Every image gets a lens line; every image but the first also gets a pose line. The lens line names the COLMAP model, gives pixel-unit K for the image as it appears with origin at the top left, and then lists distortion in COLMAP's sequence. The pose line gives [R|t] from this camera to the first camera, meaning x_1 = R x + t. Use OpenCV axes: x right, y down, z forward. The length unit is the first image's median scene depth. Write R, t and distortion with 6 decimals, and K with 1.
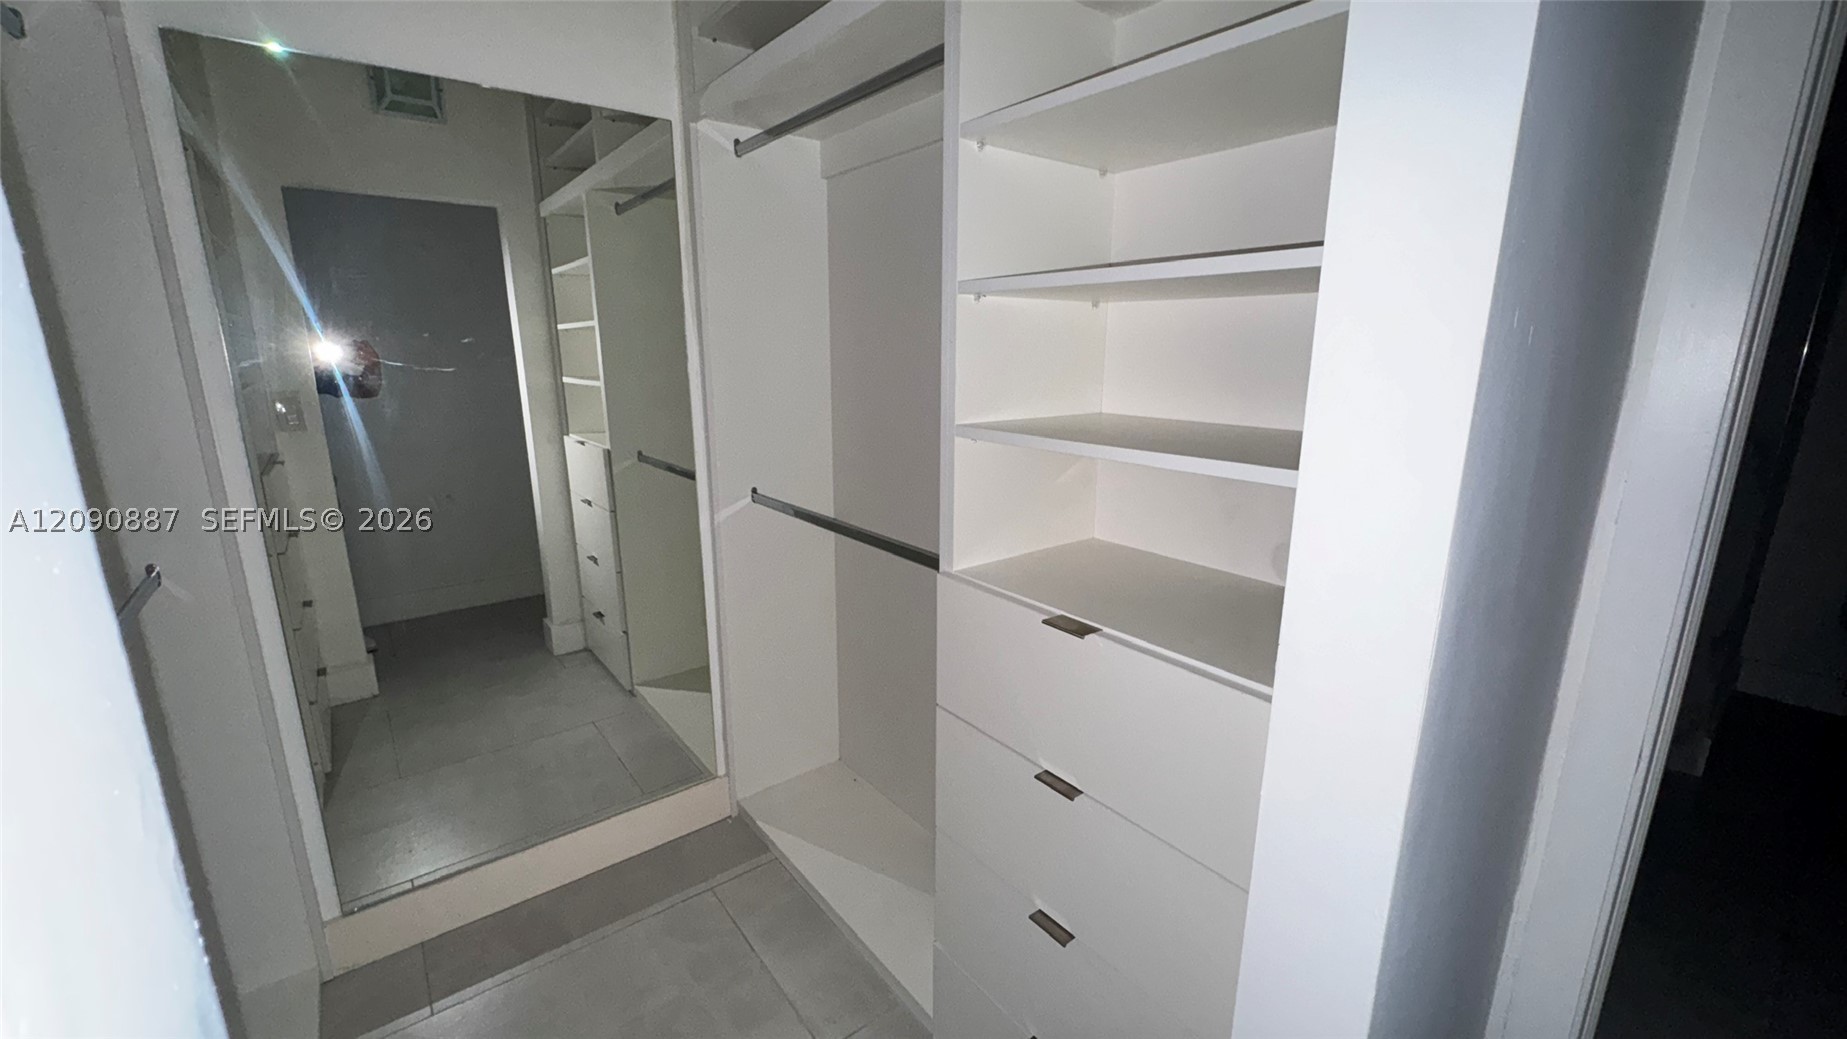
lens RADIAL K [[739.1, 0, 915.2], [0, 739.1, 516.8], [0, 0, 1]] dist [0.010281, 0.000381]
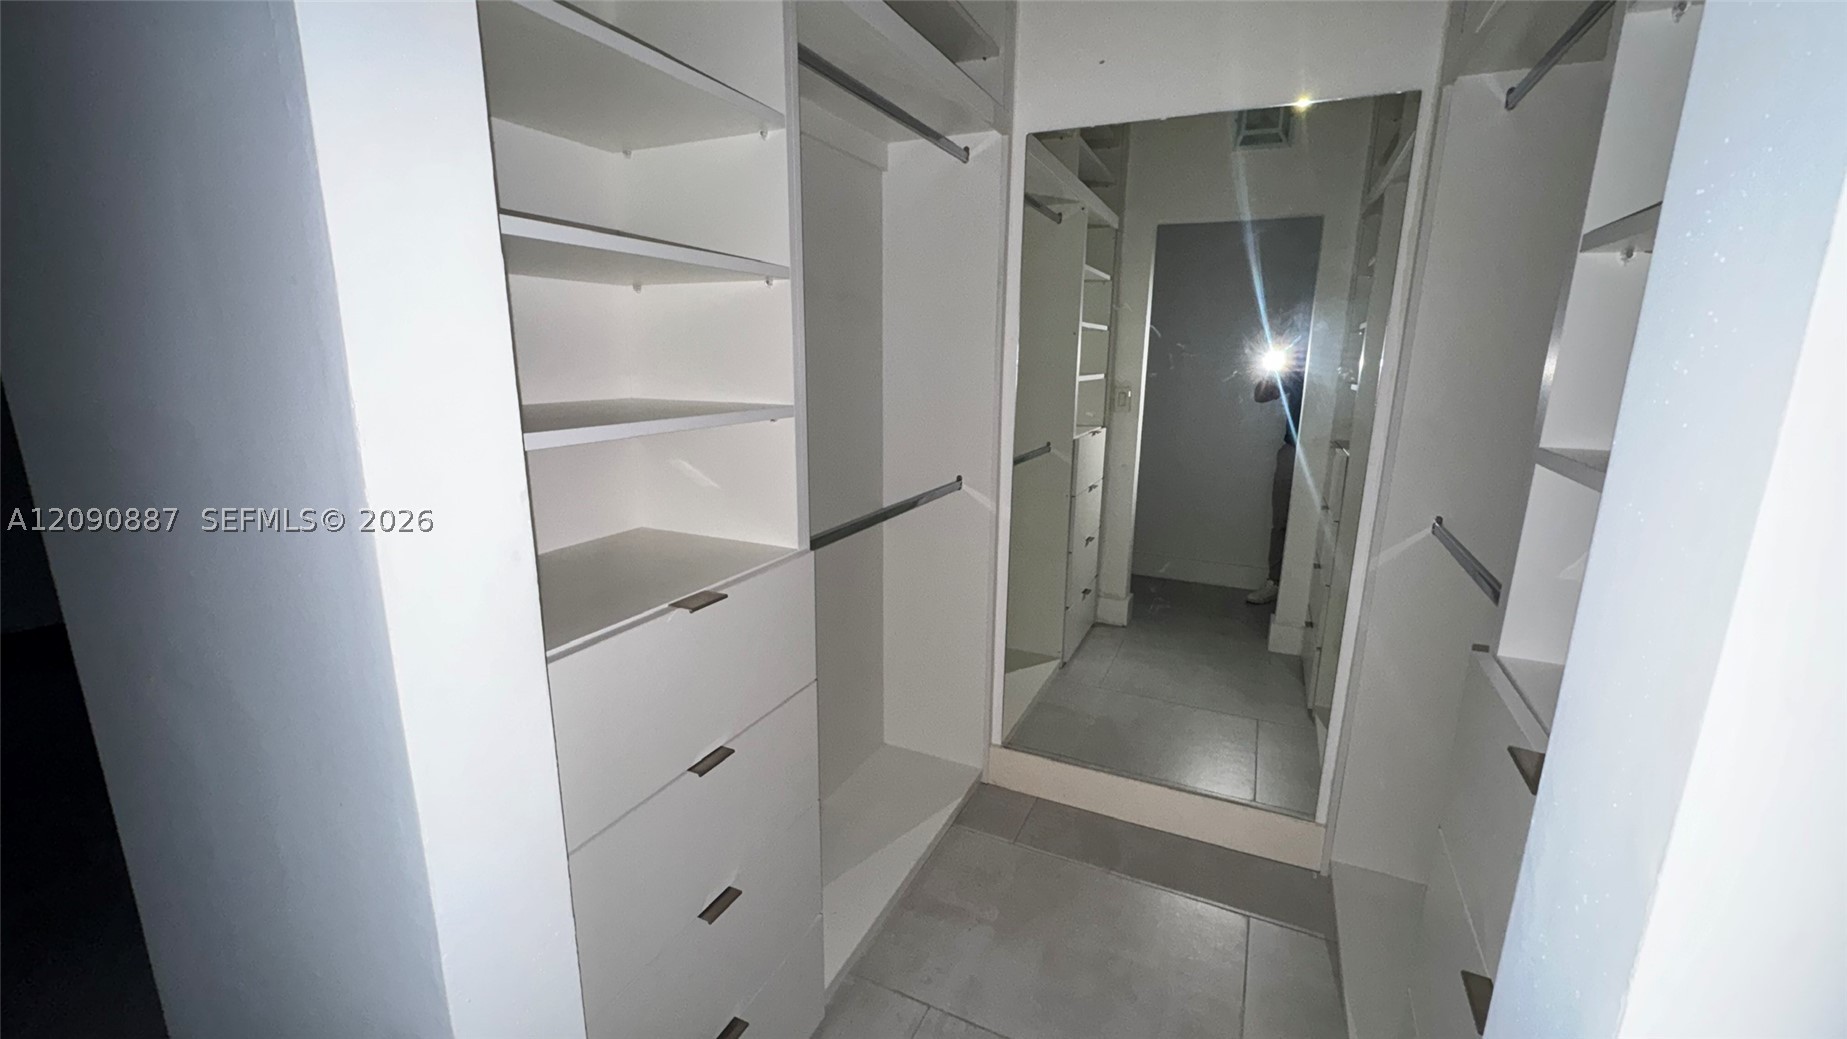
lens RADIAL K [[739.1, 0, 927.9], [0, 739.1, 517.6], [0, 0, 1]] dist [0.010281, 0.000381]
pose [[0.464072, 0.203051, -0.862211, 0.182057], [-0.215462, 0.970014, 0.112470, -0.007434], [0.859193, 0.133580, 0.493906, 0.083508]]
